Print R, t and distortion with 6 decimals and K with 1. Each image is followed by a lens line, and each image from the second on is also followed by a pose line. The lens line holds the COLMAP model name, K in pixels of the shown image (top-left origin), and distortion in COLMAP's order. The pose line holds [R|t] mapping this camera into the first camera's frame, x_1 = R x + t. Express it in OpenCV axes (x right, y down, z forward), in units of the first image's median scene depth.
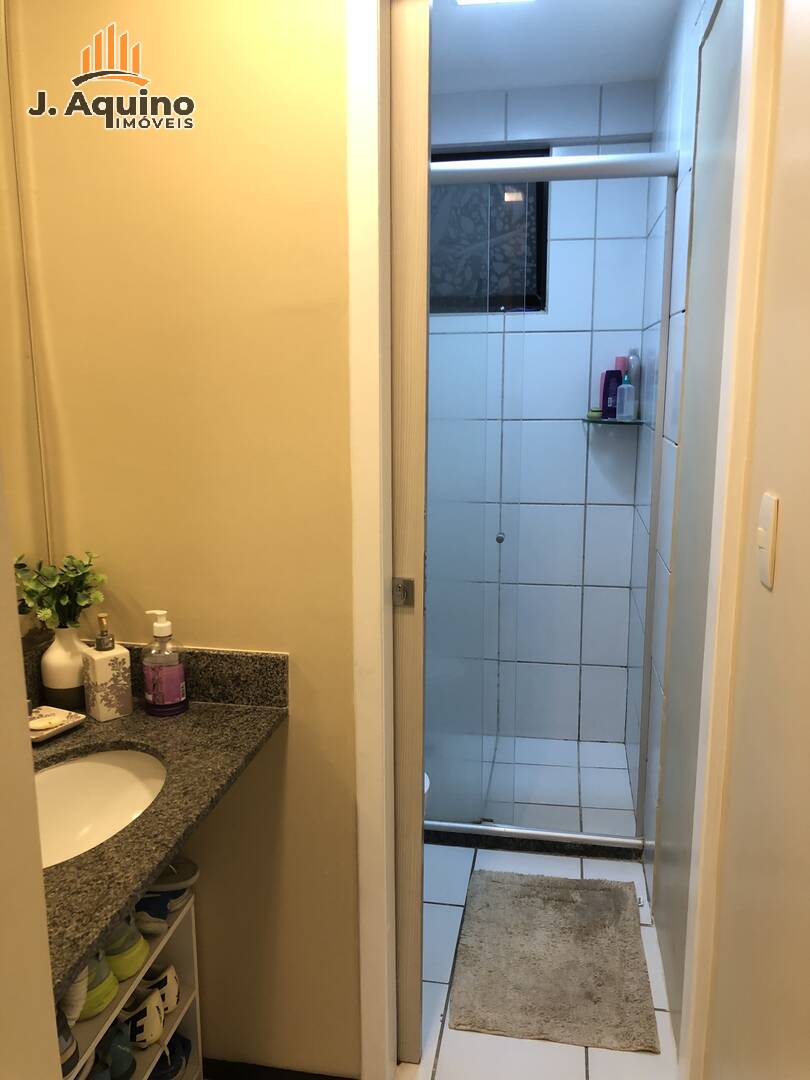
lens RADIAL K [[886.0, 0, 402.0], [0, 886.0, 536.6], [0, 0, 1]] dist [0.028607, -0.035877]
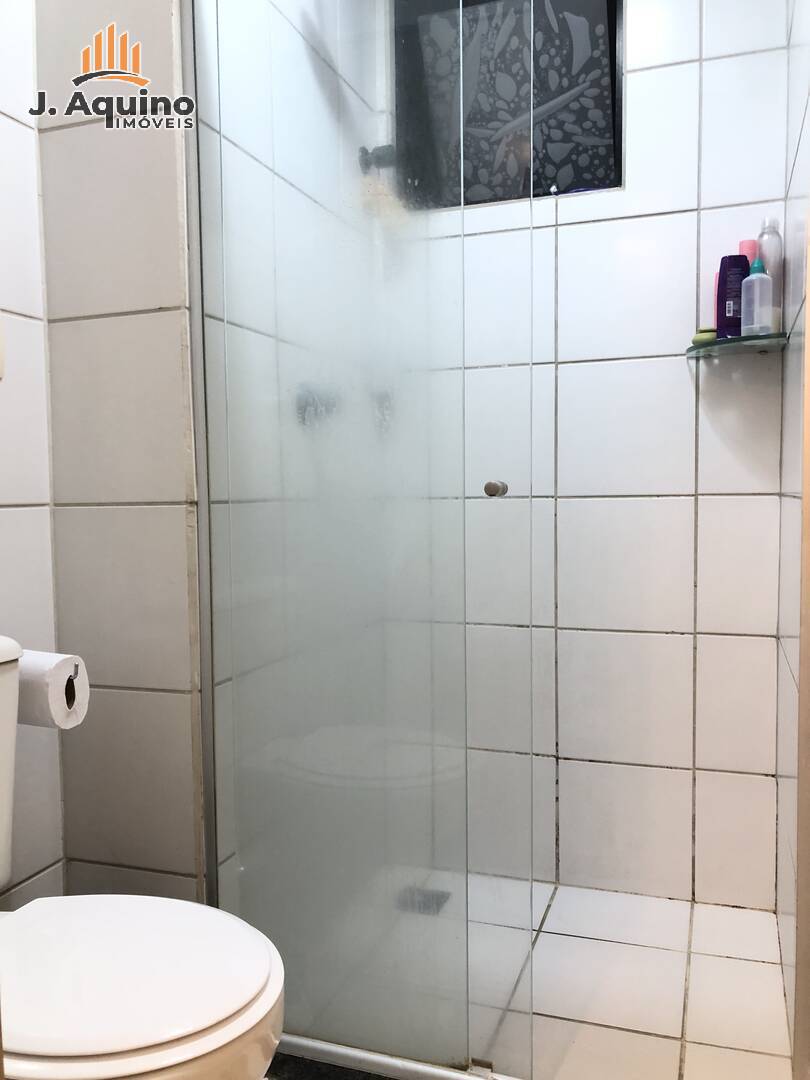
lens RADIAL K [[886.0, 0, 414.4], [0, 886.0, 547.8], [0, 0, 1]] dist [0.028607, -0.035877]
pose [[0.988443, 0.004915, -0.151514, 0.103988], [-0.025267, 0.990835, -0.132696, 0.080439], [0.149473, 0.134991, 0.979508, 0.363633]]
